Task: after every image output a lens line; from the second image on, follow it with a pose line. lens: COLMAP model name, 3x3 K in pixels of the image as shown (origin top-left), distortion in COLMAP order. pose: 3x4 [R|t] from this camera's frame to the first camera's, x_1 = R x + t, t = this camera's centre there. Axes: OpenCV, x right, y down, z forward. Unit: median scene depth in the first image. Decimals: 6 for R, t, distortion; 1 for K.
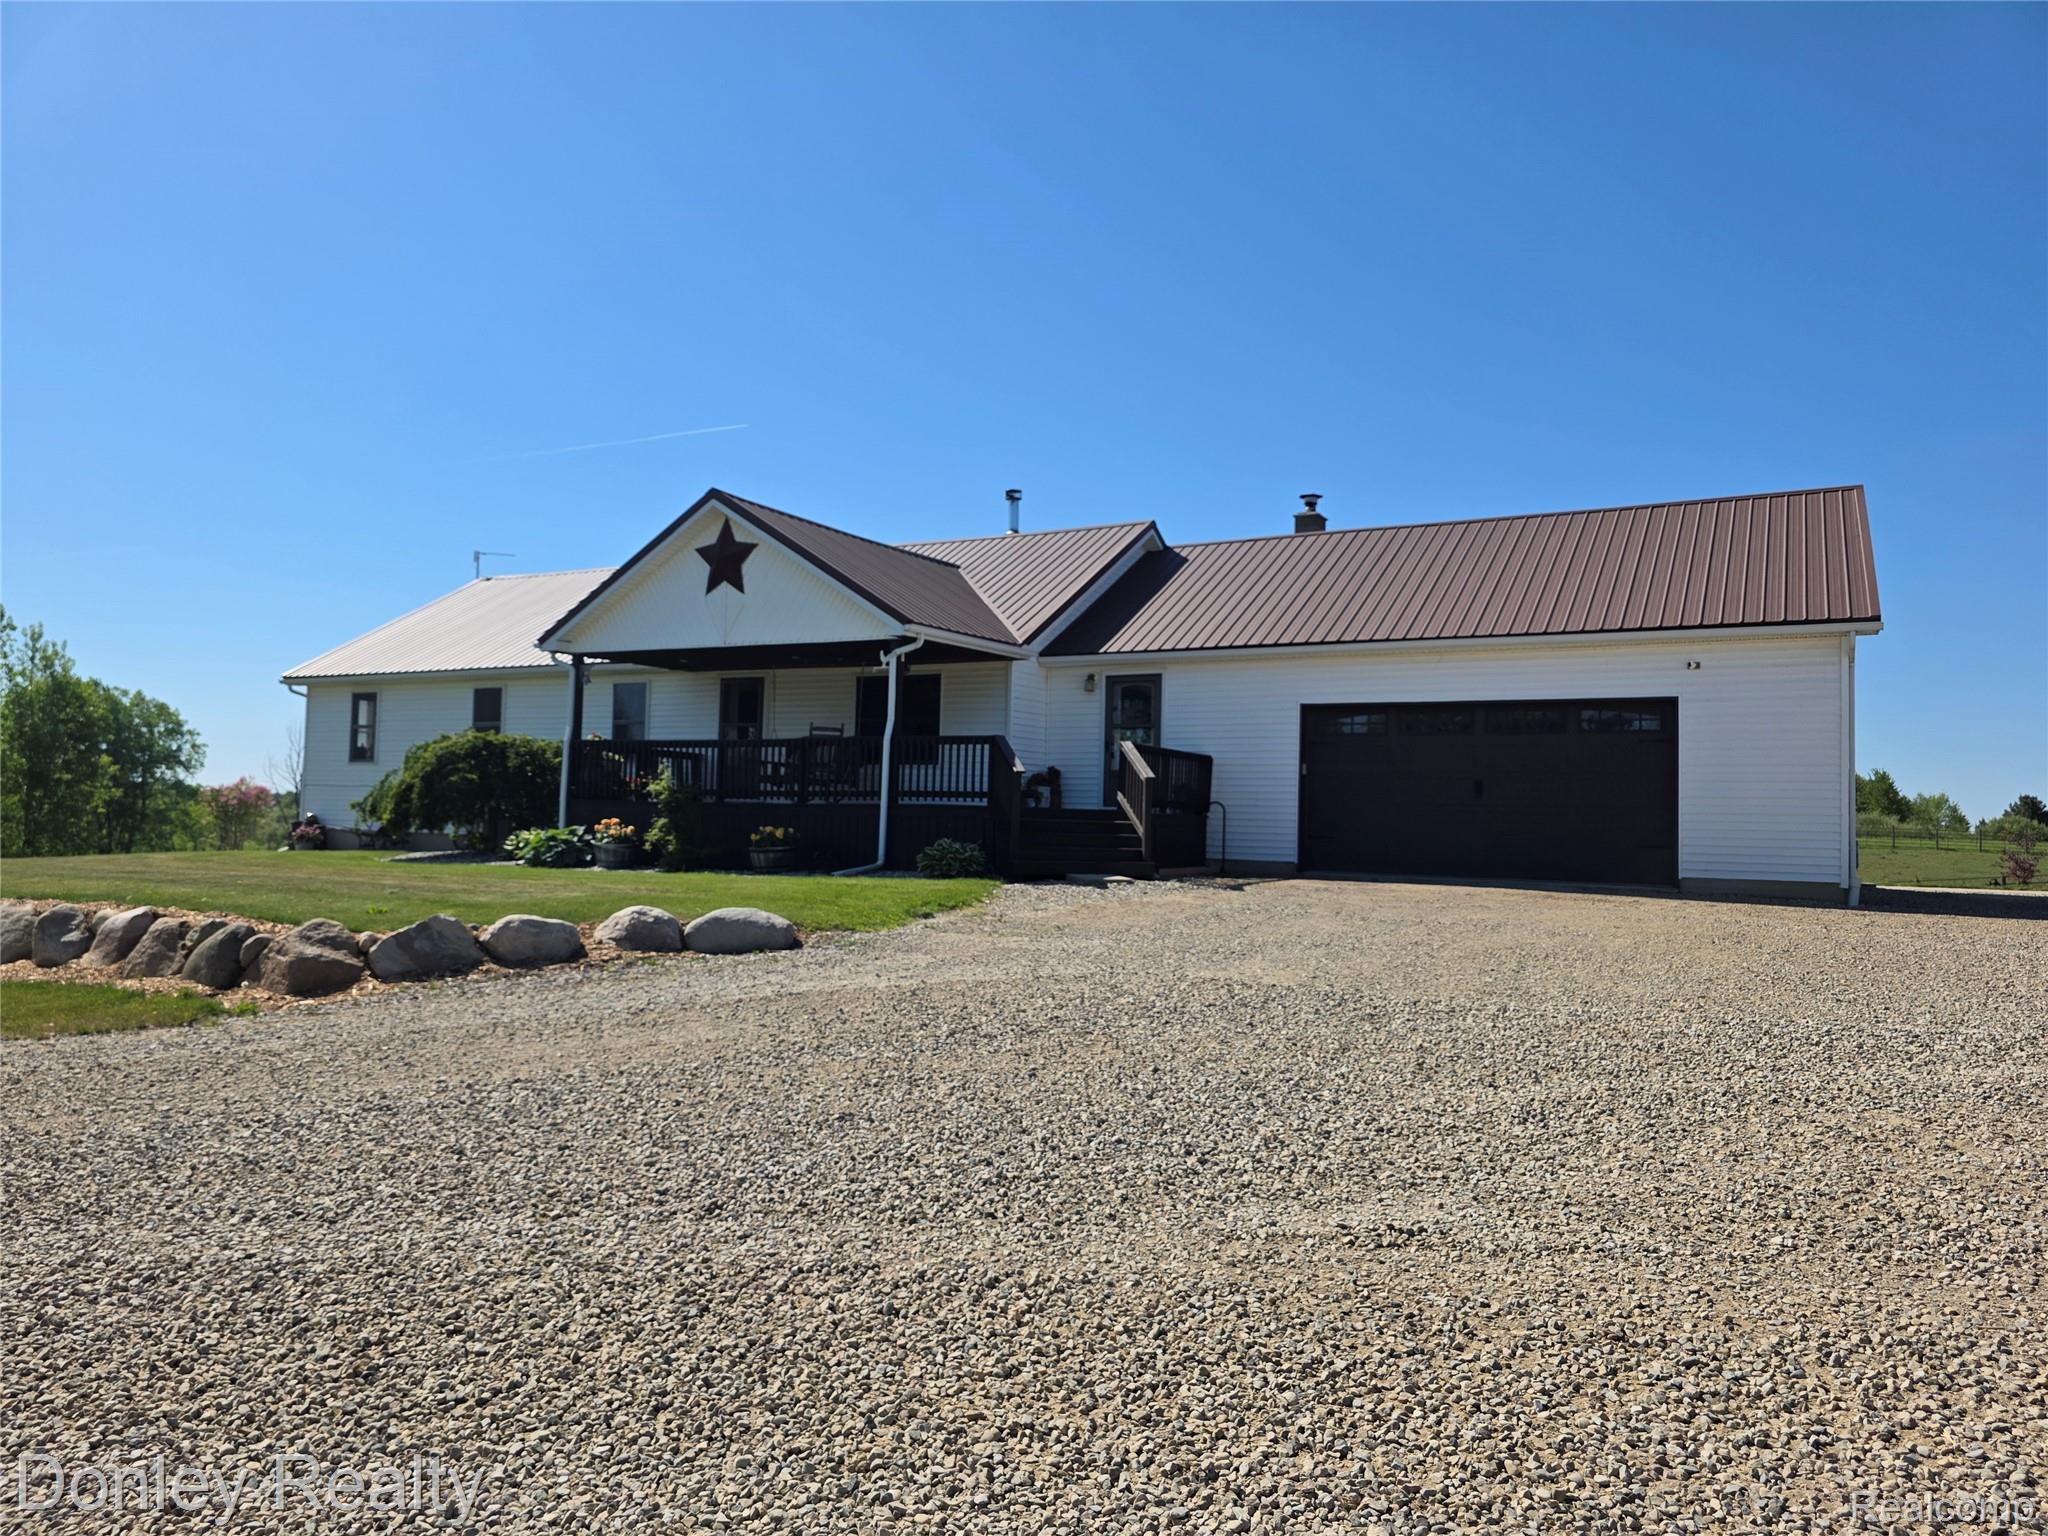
lens RADIAL K [[1388.5, 0, 1034.6], [0, 1388.5, 771.9], [0, 0, 1]] dist [0.039818, -0.019996]
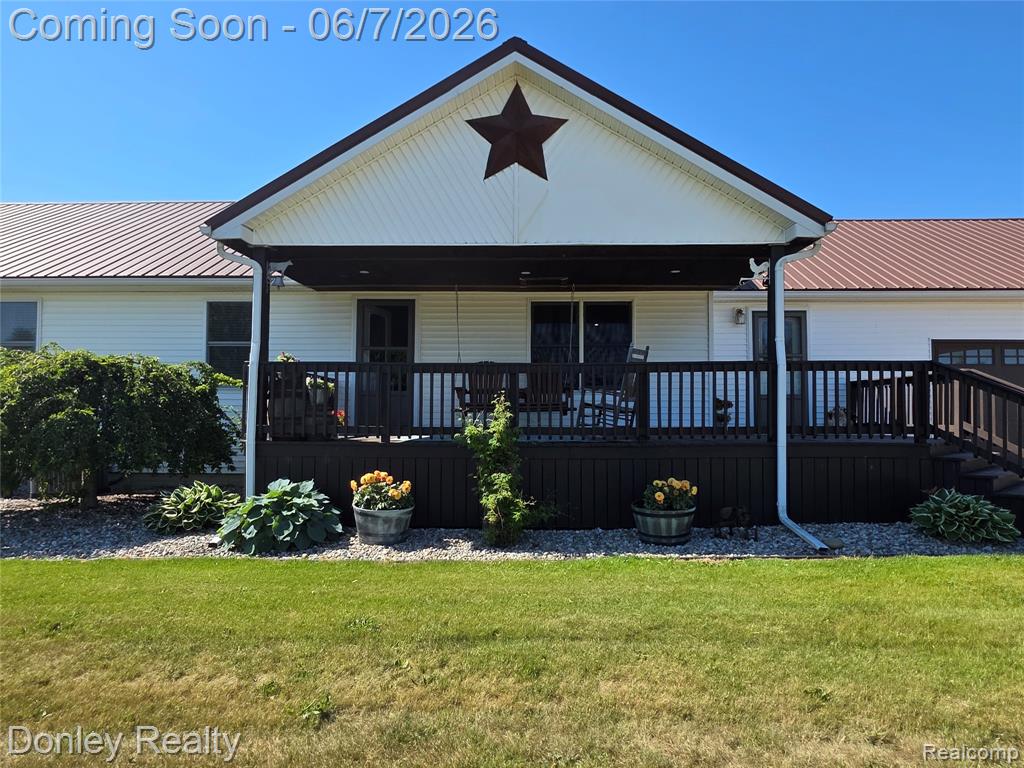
lens RADIAL K [[633.2, 0, 518.6], [0, 633.2, 386.5], [0, 0, 1]] dist [0.003041, 0.001322]
pose [[0.892645, -0.005291, 0.450729, -0.356009], [0.002651, 0.999975, 0.006489, -0.011185], [-0.450752, -0.004598, 0.892637, 0.626899]]
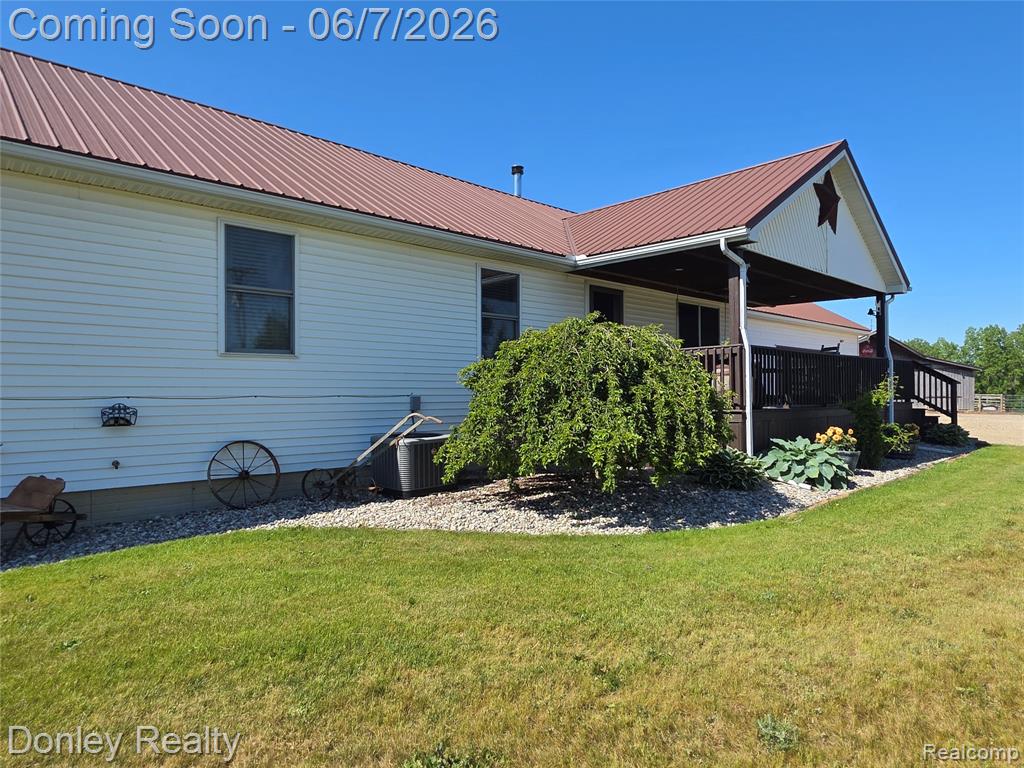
lens RADIAL K [[633.2, 0, 517.1], [0, 633.2, 384.9], [0, 0, 1]] dist [0.003041, 0.001322]
pose [[0.312262, -0.012892, 0.949908, -0.763660], [-0.016555, 0.999682, 0.019010, -0.000698], [-0.949852, -0.021662, 0.311950, 1.000349]]
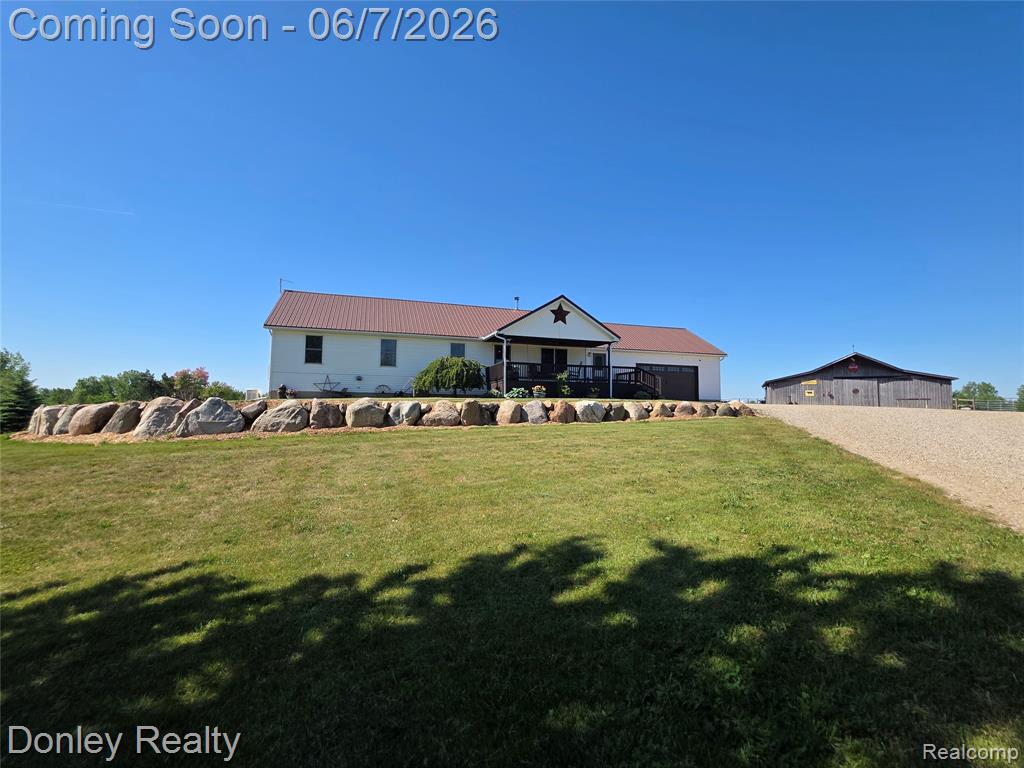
lens RADIAL K [[431.1, 0, 515.2], [0, 431.1, 383.3], [0, 0, 1]] dist [-0.020604, -0.000187]
pose [[0.701960, 0.016943, 0.712015, -1.016461], [-0.021275, 0.999770, -0.002817, 0.029457], [-0.711898, -0.013170, 0.702159, 0.273933]]
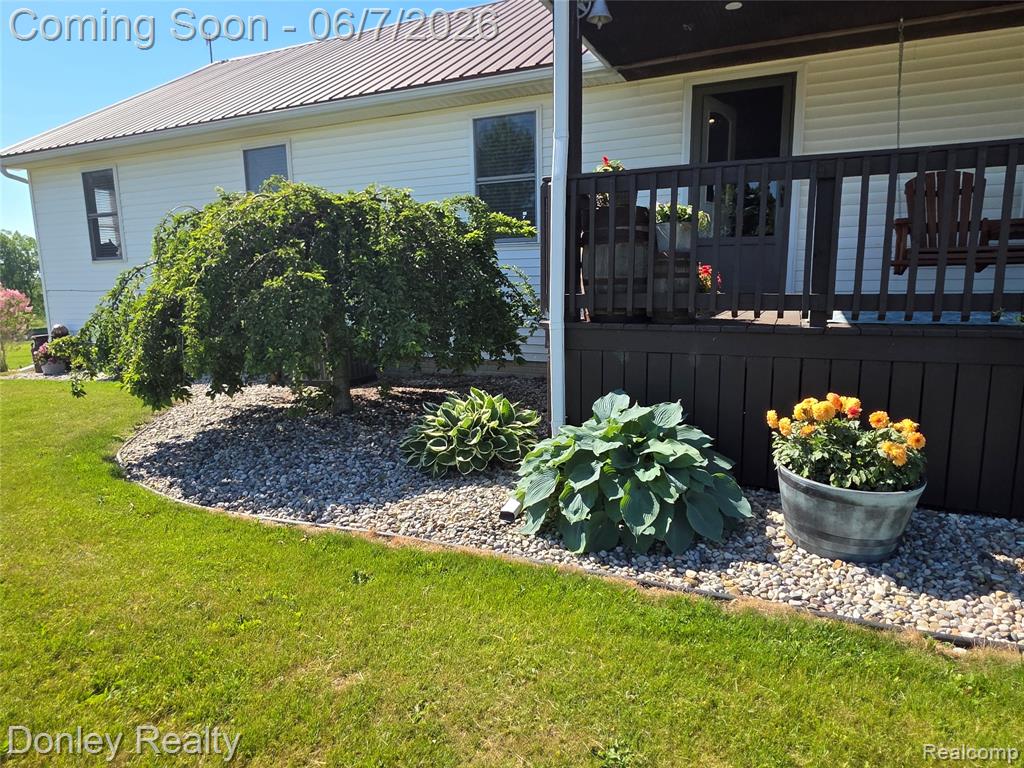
lens RADIAL K [[633.2, 0, 510.0], [0, 633.2, 386.6], [0, 0, 1]] dist [0.003041, 0.001322]
pose [[0.996949, -0.051771, 0.058418, -0.357410], [0.038949, 0.978511, 0.202483, -0.000848], [-0.067646, -0.199590, 0.977542, 0.799727]]
